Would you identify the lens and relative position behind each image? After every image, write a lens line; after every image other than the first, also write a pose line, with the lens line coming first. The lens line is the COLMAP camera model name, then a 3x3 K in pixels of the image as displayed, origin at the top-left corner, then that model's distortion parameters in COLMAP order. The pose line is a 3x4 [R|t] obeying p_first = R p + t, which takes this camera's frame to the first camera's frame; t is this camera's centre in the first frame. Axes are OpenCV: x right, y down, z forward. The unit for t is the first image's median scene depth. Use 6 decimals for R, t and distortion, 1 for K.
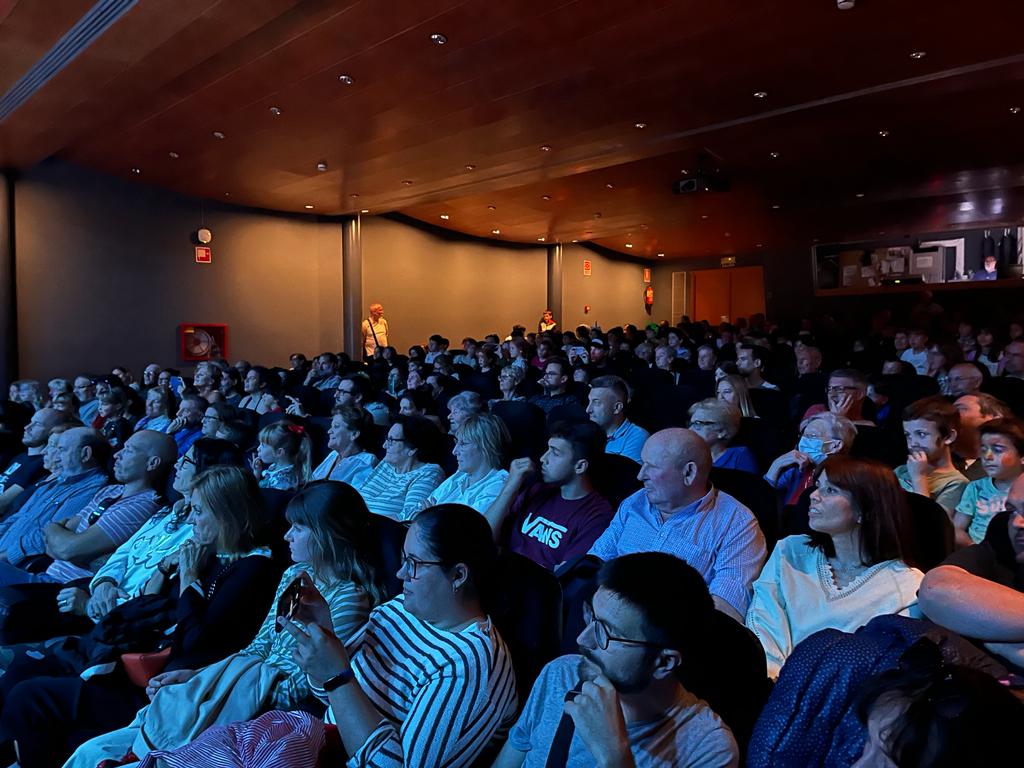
lens RADIAL K [[780.4, 0, 505.9], [0, 780.4, 385.2], [0, 0, 1]] dist [0.065361, -0.080634]
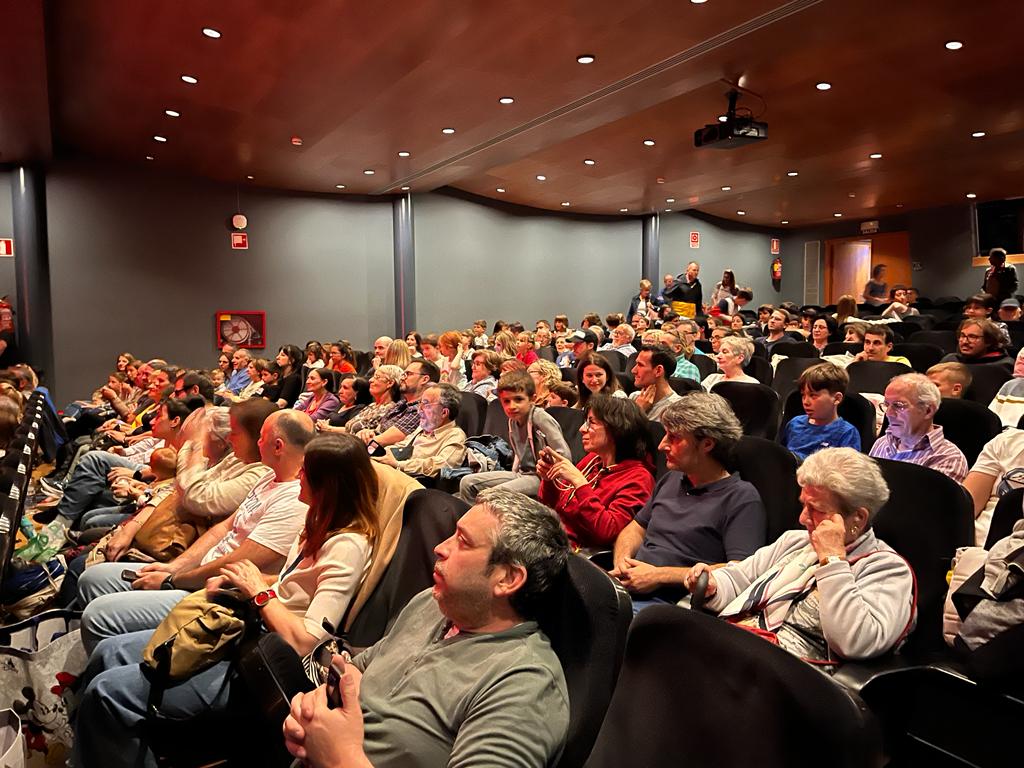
lens RADIAL K [[785.8, 0, 508.6], [0, 785.8, 384.9], [0, 0, 1]] dist [0.064770, -0.085682]
pose [[0.967948, 0.011984, -0.250865, 0.170286], [-0.005480, 0.999631, 0.026609, -0.012850], [0.251091, -0.024381, 0.967656, 0.111095]]
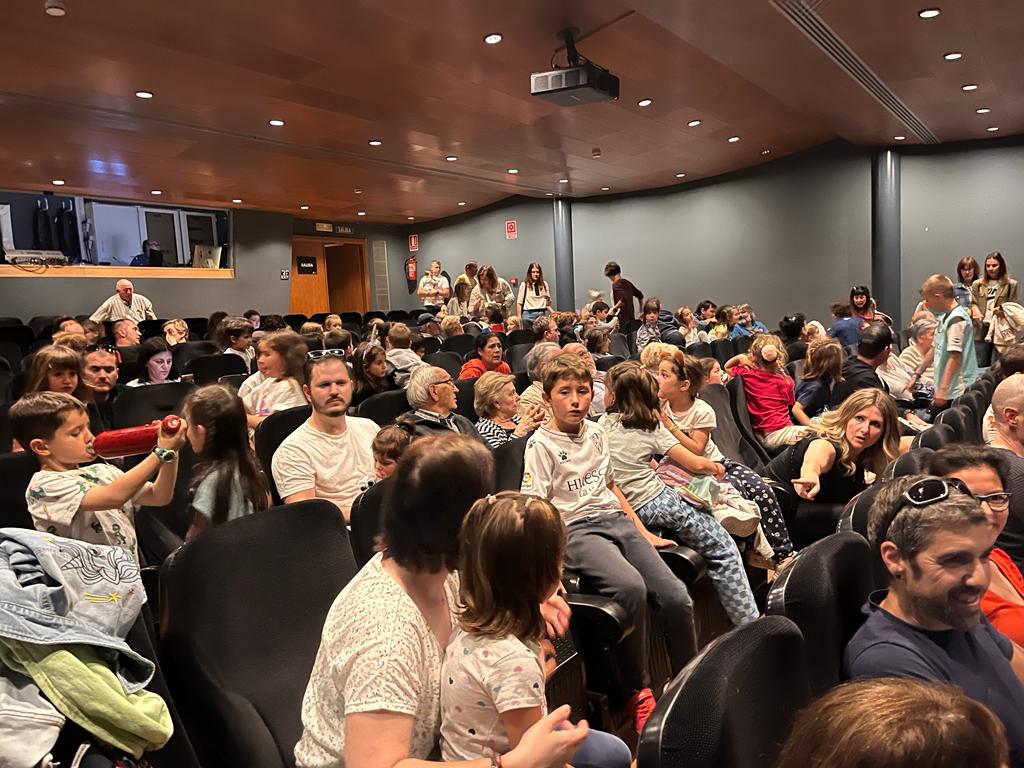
lens RADIAL K [[785.8, 0, 508.6], [0, 785.8, 384.9], [0, 0, 1]] dist [0.064770, -0.085682]
pose [[-0.179185, -0.083260, 0.980286, -0.262083], [0.097612, 0.989991, 0.101927, -0.067343], [-0.978961, 0.113951, -0.169264, 0.859356]]
